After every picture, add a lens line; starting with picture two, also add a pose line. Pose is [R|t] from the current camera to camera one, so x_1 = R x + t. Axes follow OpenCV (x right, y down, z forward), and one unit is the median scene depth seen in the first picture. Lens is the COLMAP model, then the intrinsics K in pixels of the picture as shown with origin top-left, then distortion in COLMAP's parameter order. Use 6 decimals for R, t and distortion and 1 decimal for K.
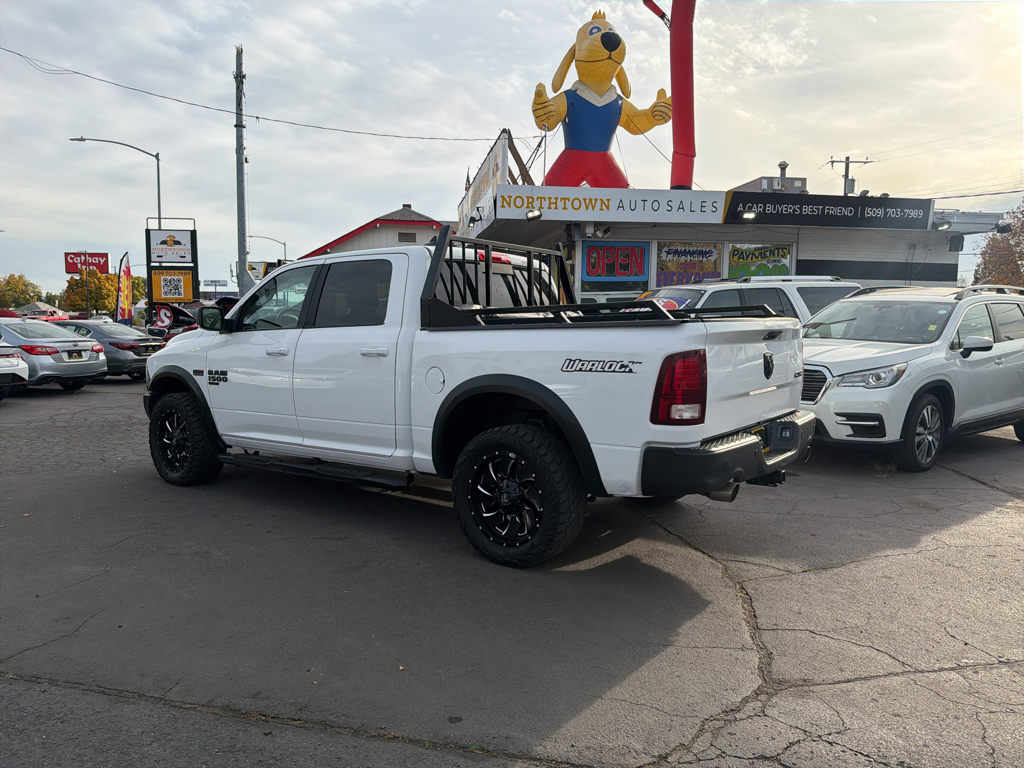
lens RADIAL K [[716.5, 0, 505.8], [0, 716.5, 359.8], [0, 0, 1]] dist [0.159618, -0.283642]
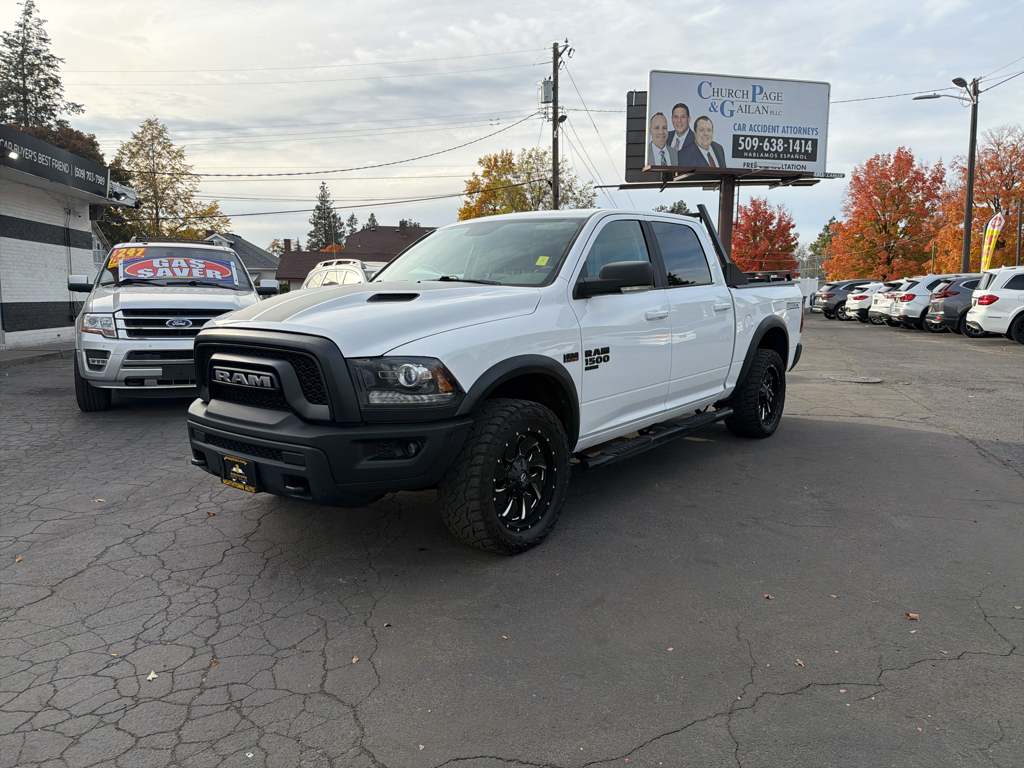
lens RADIAL K [[718.8, 0, 510.5], [0, 718.8, 371.0], [0, 0, 1]] dist [0.024385, -0.034726]
pose [[0.022650, -0.115050, 0.993101, -0.612192], [0.056462, 0.991918, 0.113626, -0.027211], [-0.998148, 0.053499, 0.028963, 0.588203]]
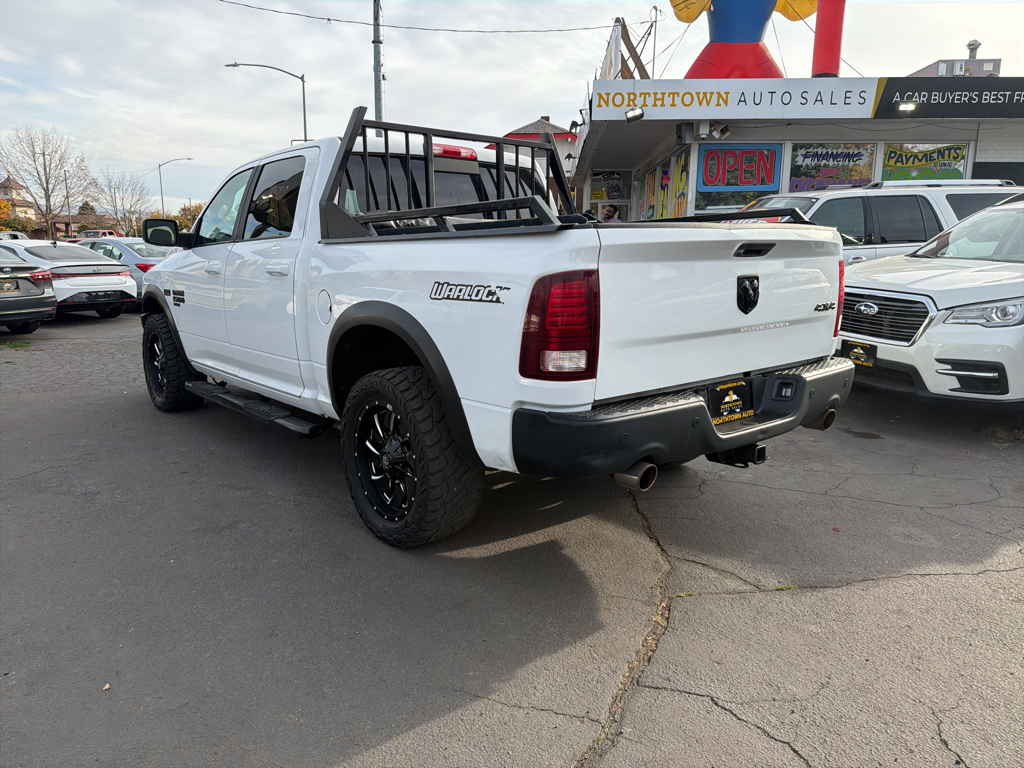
lens RADIAL K [[726.0, 0, 503.2], [0, 726.0, 363.6], [0, 0, 1]] dist [0.055291, -0.077930]
pose [[0.973893, 0.036468, -0.224057, 0.115546], [-0.011479, 0.993660, 0.111838, -0.000686], [0.226715, -0.106346, 0.968138, 0.107737]]
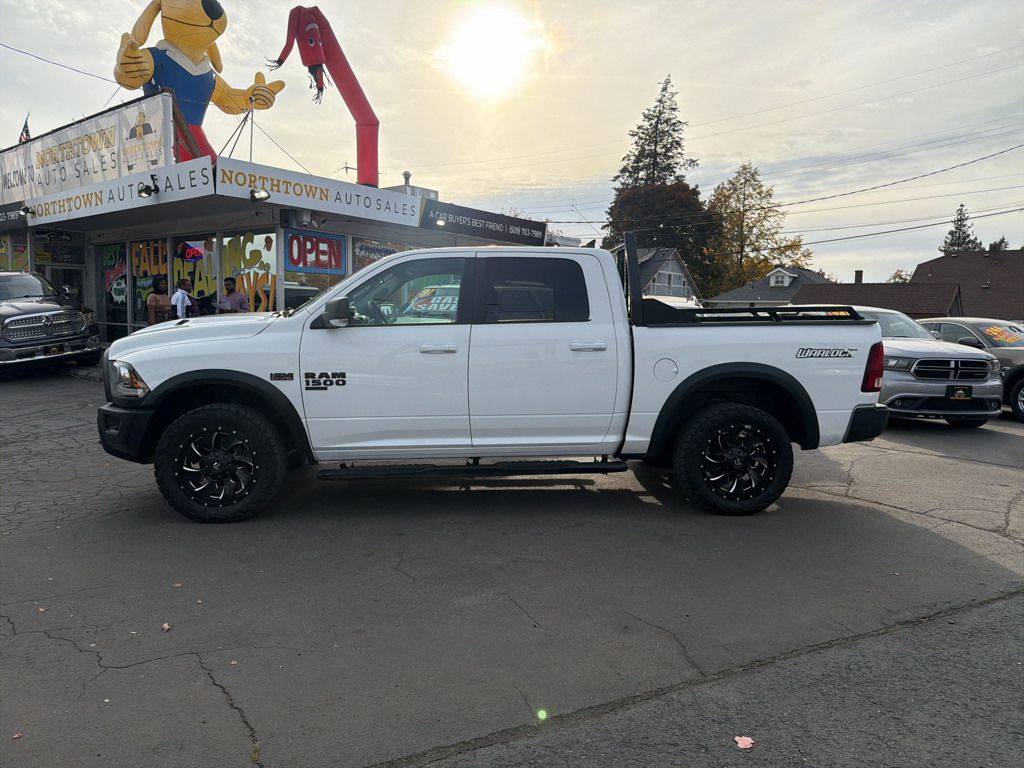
lens RADIAL K [[718.8, 0, 510.5], [0, 718.8, 371.0], [0, 0, 1]] dist [0.024385, -0.034726]
pose [[0.738065, -0.039736, 0.673558, -0.437521], [0.021086, 0.999135, 0.035838, -0.006729], [-0.674400, -0.012248, 0.738265, 0.136922]]
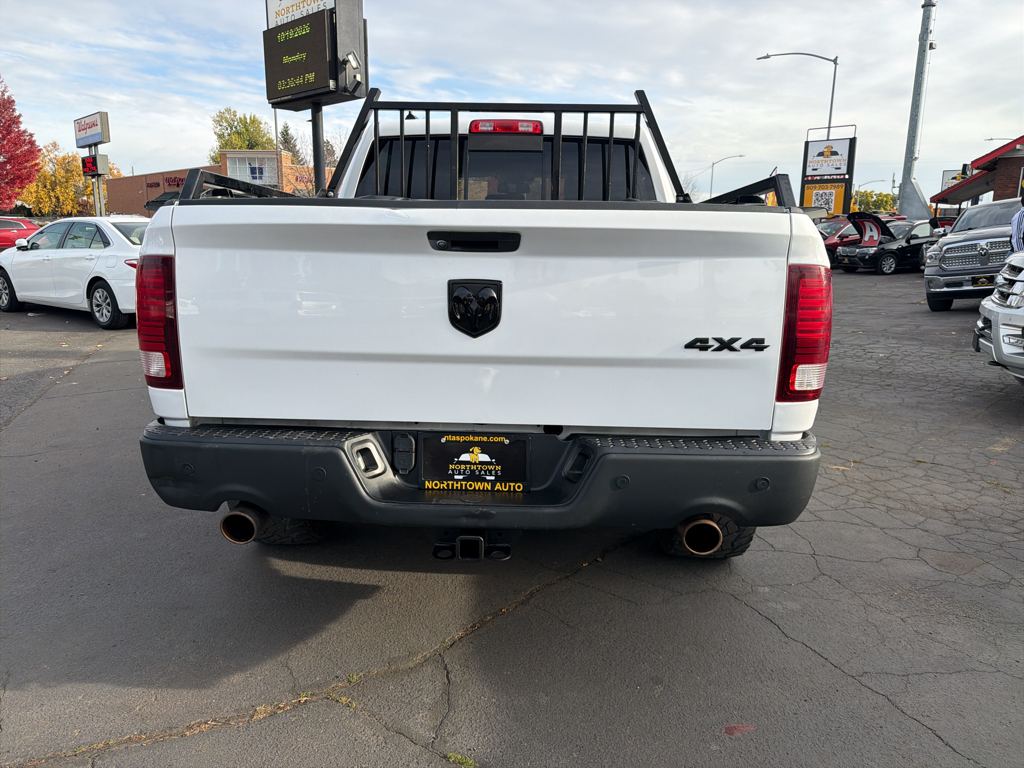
lens RADIAL K [[732.4, 0, 503.1], [0, 732.4, 362.8], [0, 0, 1]] dist [0.031522, -0.044649]
pose [[0.572511, 0.149782, -0.806099, 0.295444], [-0.059547, 0.988171, 0.141321, -0.009425], [0.817732, -0.032907, 0.574658, 0.295559]]
